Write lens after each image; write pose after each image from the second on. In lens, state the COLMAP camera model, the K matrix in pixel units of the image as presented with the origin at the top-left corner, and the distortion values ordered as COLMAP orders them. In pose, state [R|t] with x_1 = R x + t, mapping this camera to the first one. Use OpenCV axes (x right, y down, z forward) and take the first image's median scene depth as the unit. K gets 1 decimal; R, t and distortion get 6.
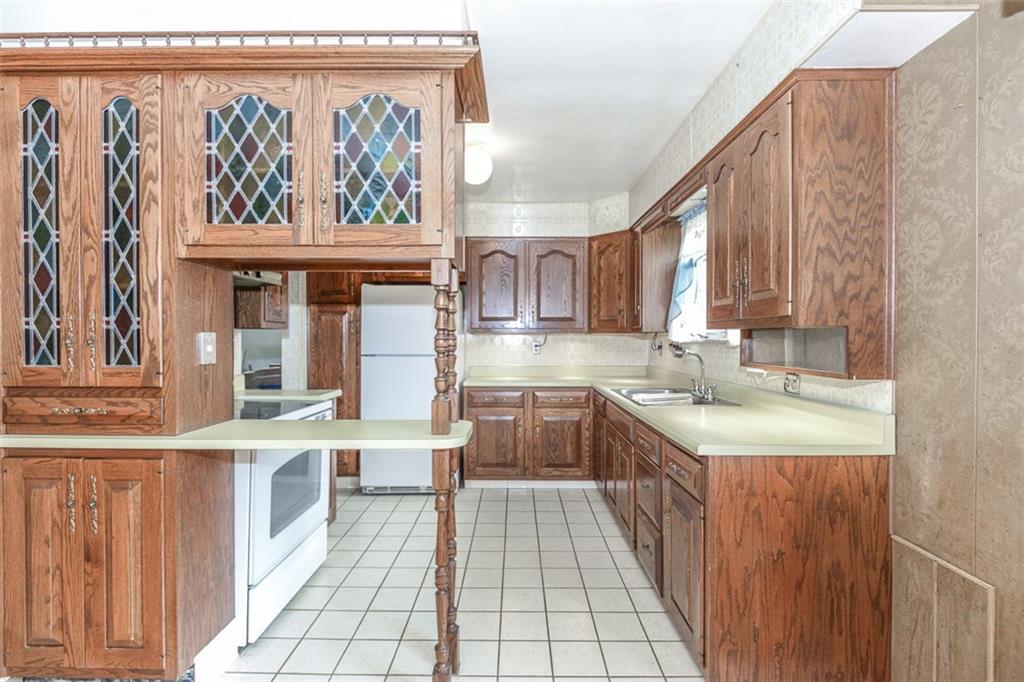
lens RADIAL K [[471.6, 0, 506.6], [0, 471.6, 342.4], [0, 0, 1]] dist [0.001857, -0.006945]
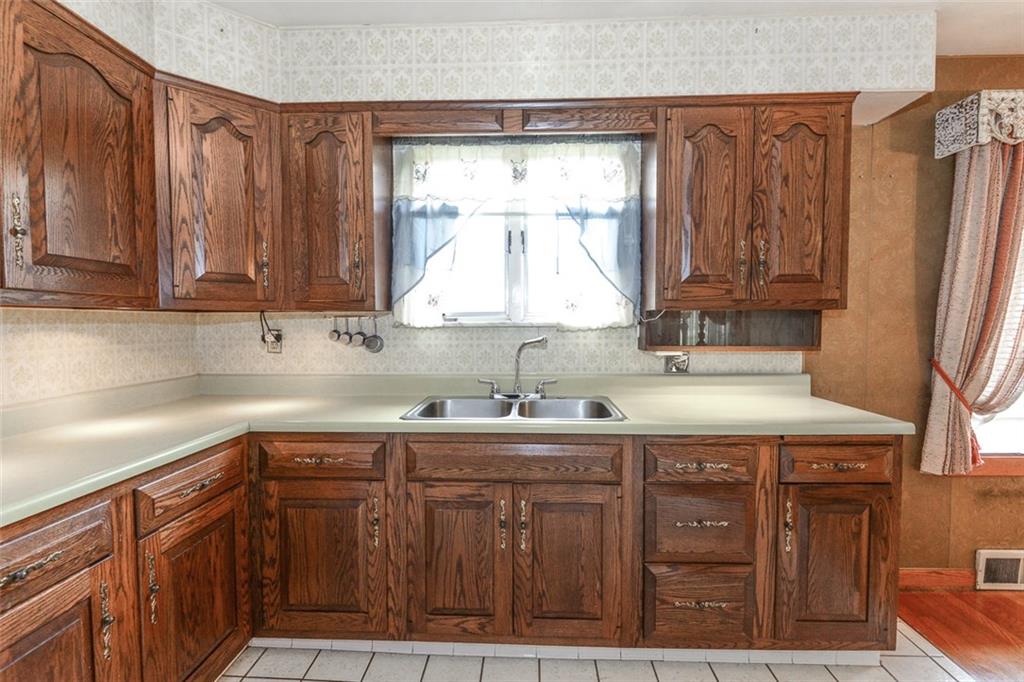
lens RADIAL K [[471.6, 0, 507.9], [0, 471.6, 343.0], [0, 0, 1]] dist [0.001857, -0.006945]
pose [[0.032486, -0.041040, 0.998629, -0.614663], [0.014026, 0.999077, 0.040602, -0.006657], [-0.999374, 0.012688, 0.033032, 1.857662]]
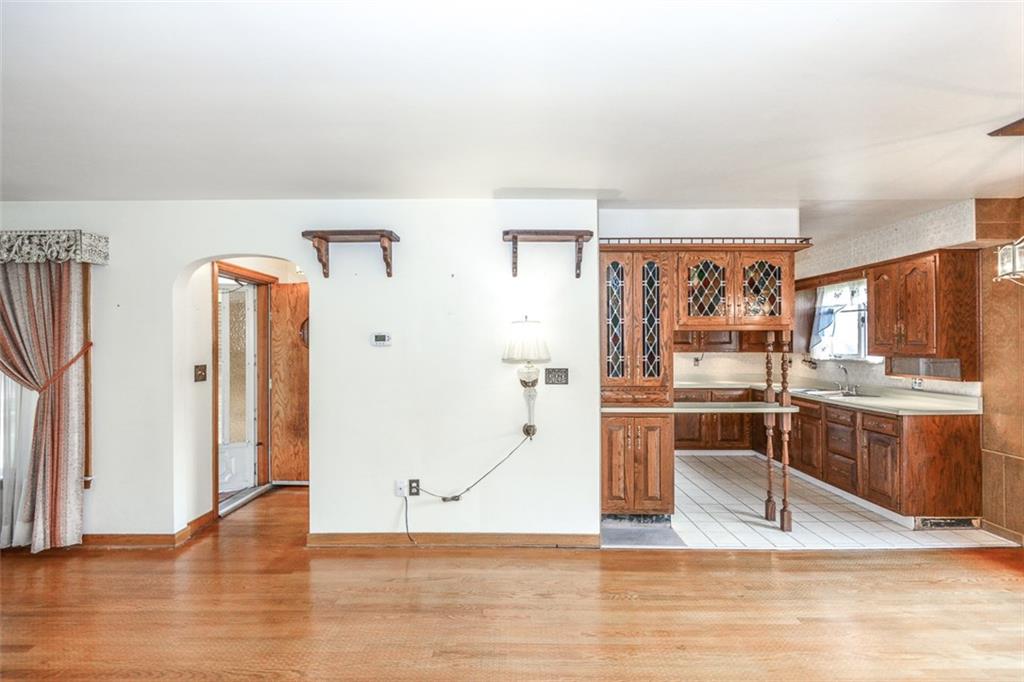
lens RADIAL K [[471.6, 0, 507.5], [0, 471.6, 341.6], [0, 0, 1]] dist [0.001857, -0.006945]
pose [[0.999991, -0.002999, 0.002903, -1.523040], [0.003039, 0.999899, -0.013861, -0.093974], [-0.002861, 0.013870, 0.999900, -1.310359]]
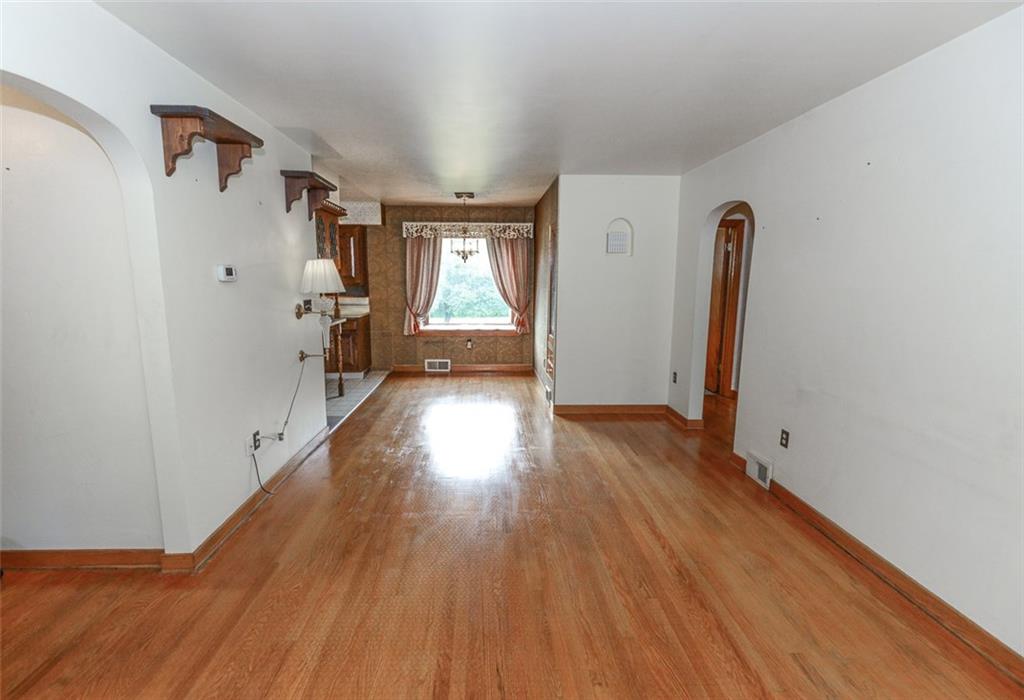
lens RADIAL K [[479.0, 0, 491.7], [0, 479.0, 364.4], [0, 0, 1]] dist [-0.012291, -0.000651]
pose [[-0.032886, -0.182343, 0.982685, -3.905246], [0.009770, 0.983111, 0.182749, -0.116465], [-0.999411, 0.015611, -0.030549, -0.031579]]
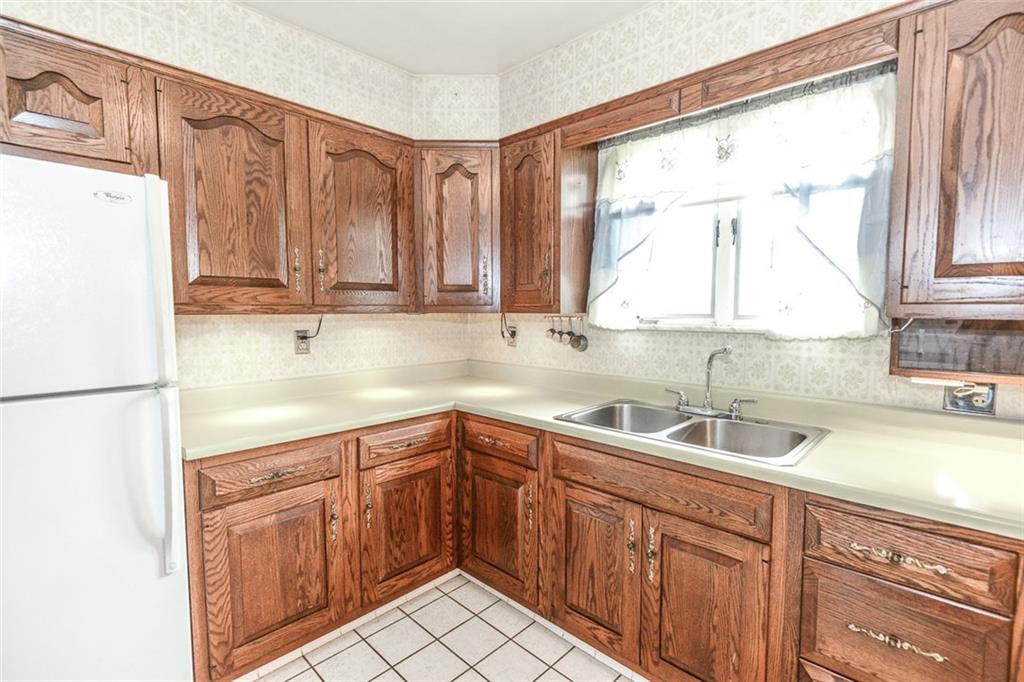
lens RADIAL K [[471.6, 0, 510.0], [0, 471.6, 342.8], [0, 0, 1]] dist [0.001857, -0.006945]
pose [[0.684306, -0.050167, 0.727467, -0.452113], [0.006368, 0.998004, 0.062833, -0.051262], [-0.729167, -0.038364, 0.683259, 1.422740]]
